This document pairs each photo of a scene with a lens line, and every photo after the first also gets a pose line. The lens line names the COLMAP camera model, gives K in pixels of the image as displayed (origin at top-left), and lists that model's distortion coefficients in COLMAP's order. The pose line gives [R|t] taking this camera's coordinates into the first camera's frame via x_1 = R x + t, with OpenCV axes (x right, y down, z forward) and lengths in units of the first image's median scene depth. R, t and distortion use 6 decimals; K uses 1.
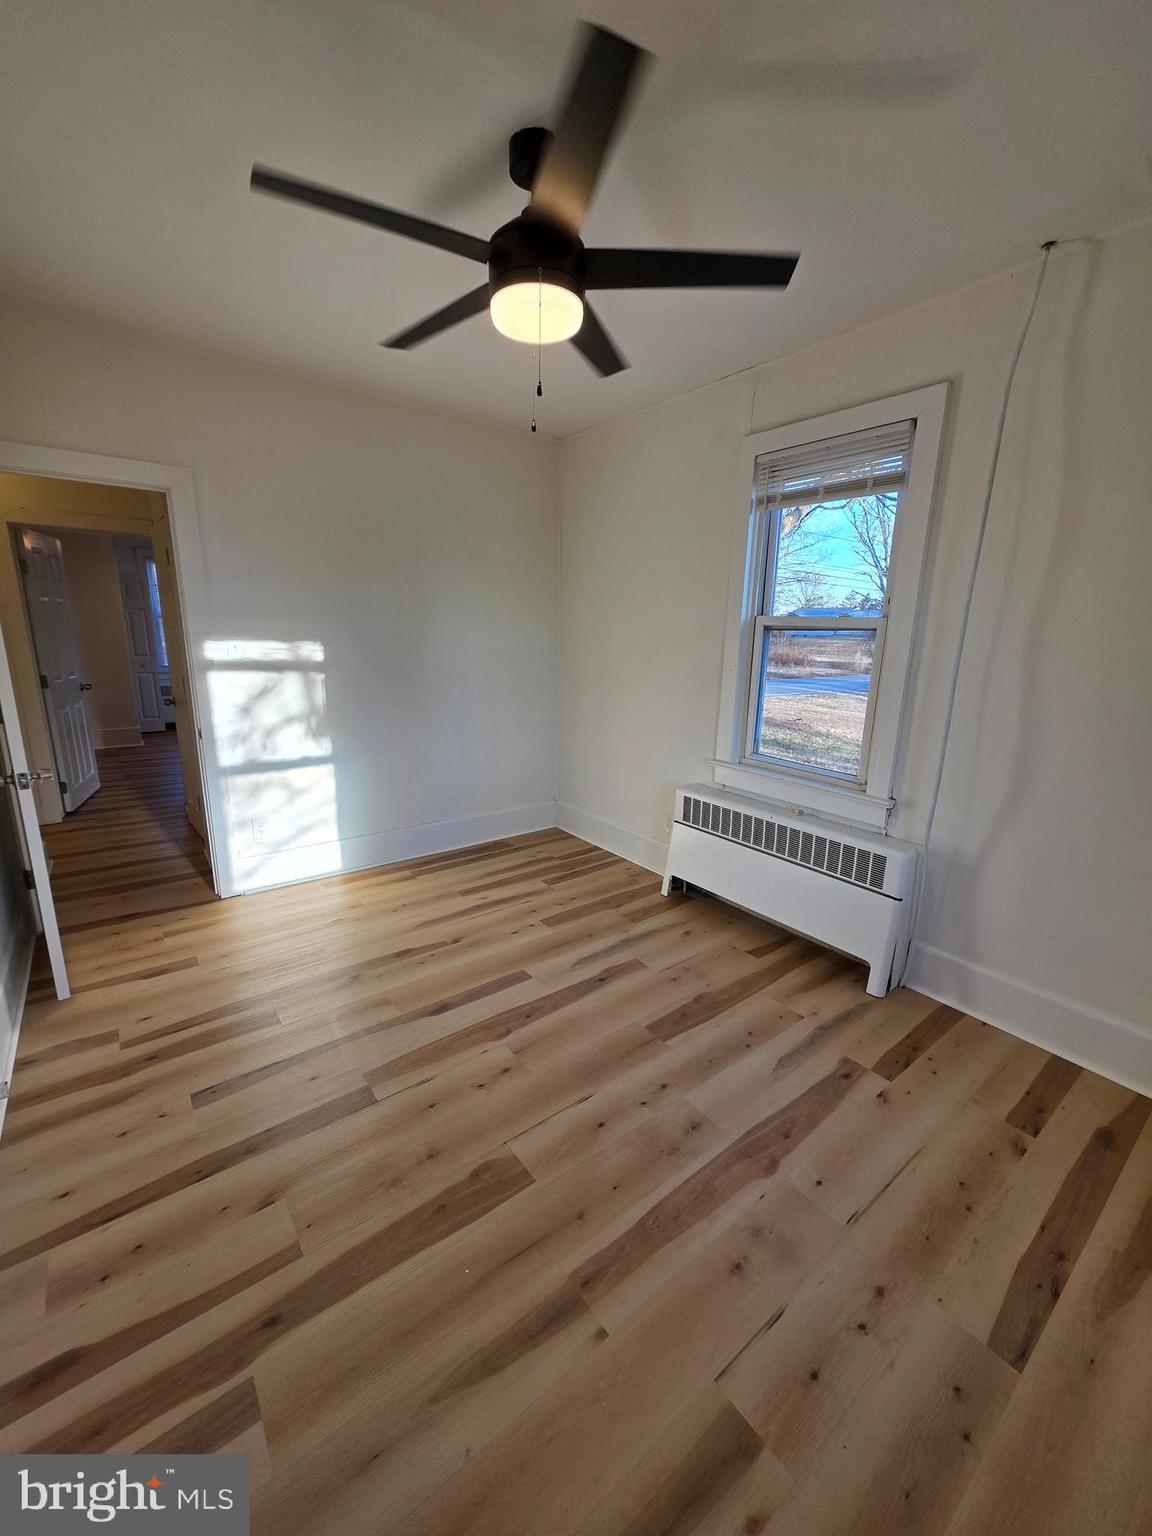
lens RADIAL K [[606.8, 0, 573.2], [0, 606.8, 764.5], [0, 0, 1]] dist [0.008649, -0.000194]
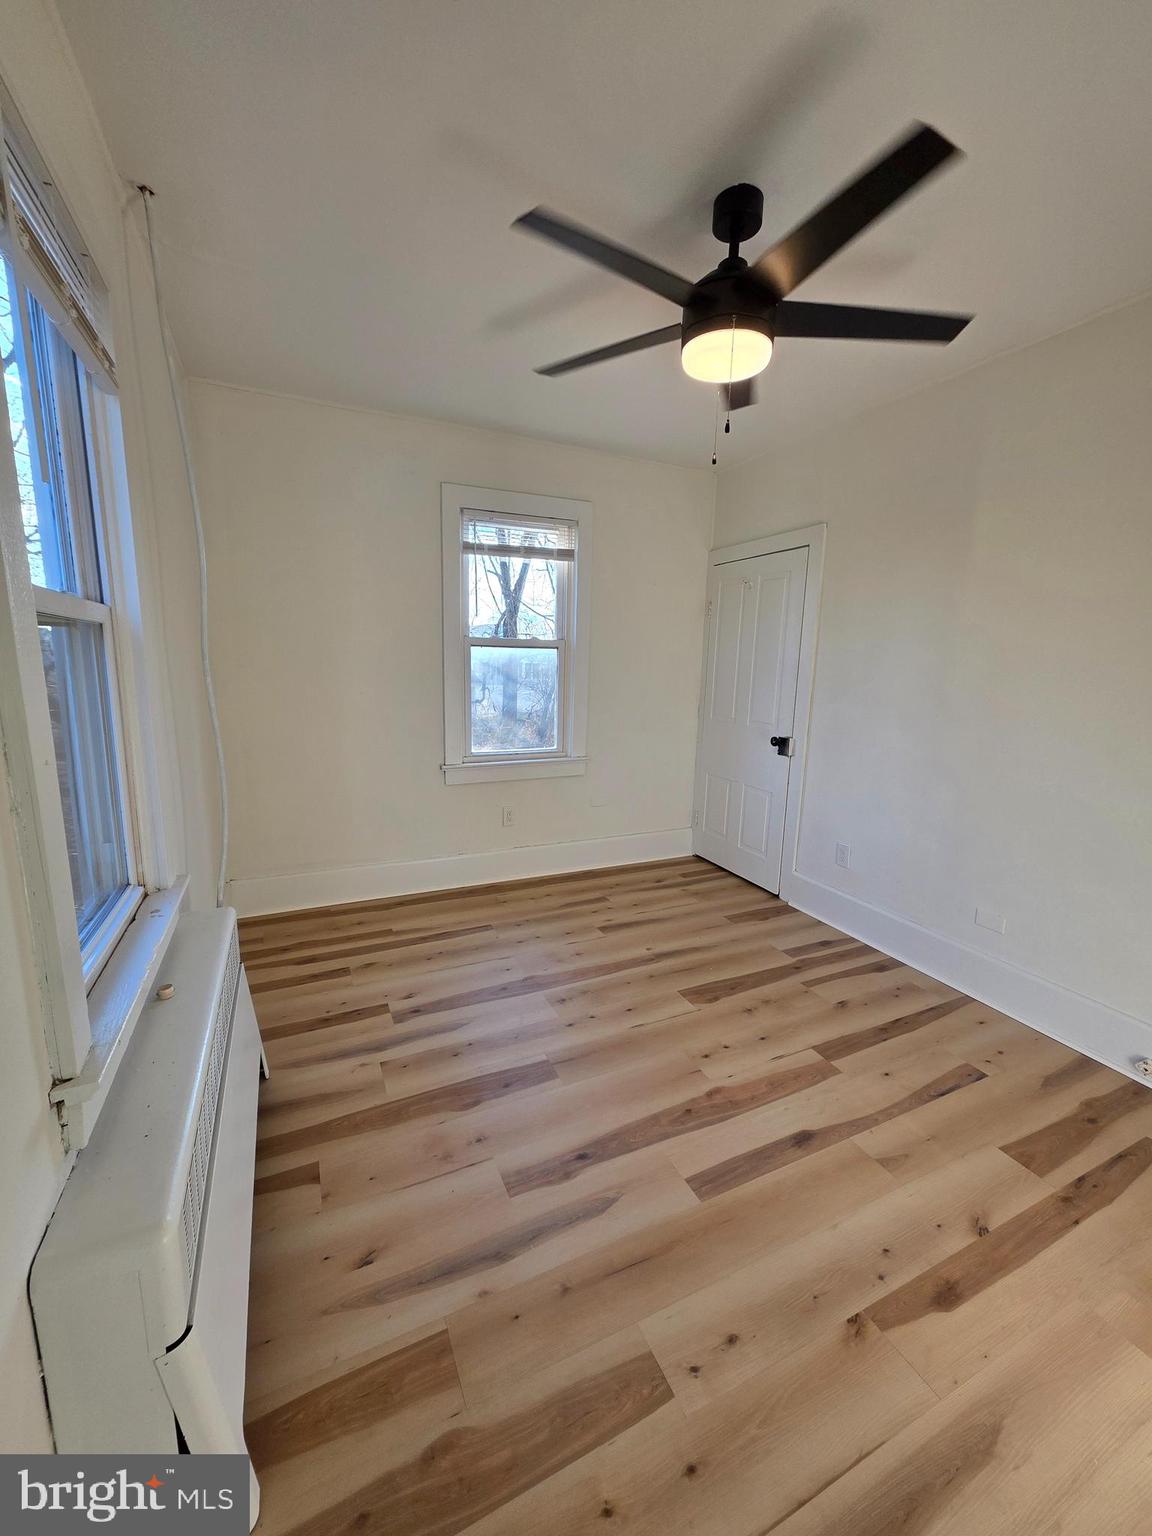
lens RADIAL K [[606.8, 0, 574.5], [0, 606.8, 769.8], [0, 0, 1]] dist [0.008649, -0.000194]
pose [[-0.975631, -0.081462, 0.203735, -0.058492], [0.006851, 0.916765, 0.399368, -0.382737], [-0.219311, 0.391031, -0.893867, 1.740042]]
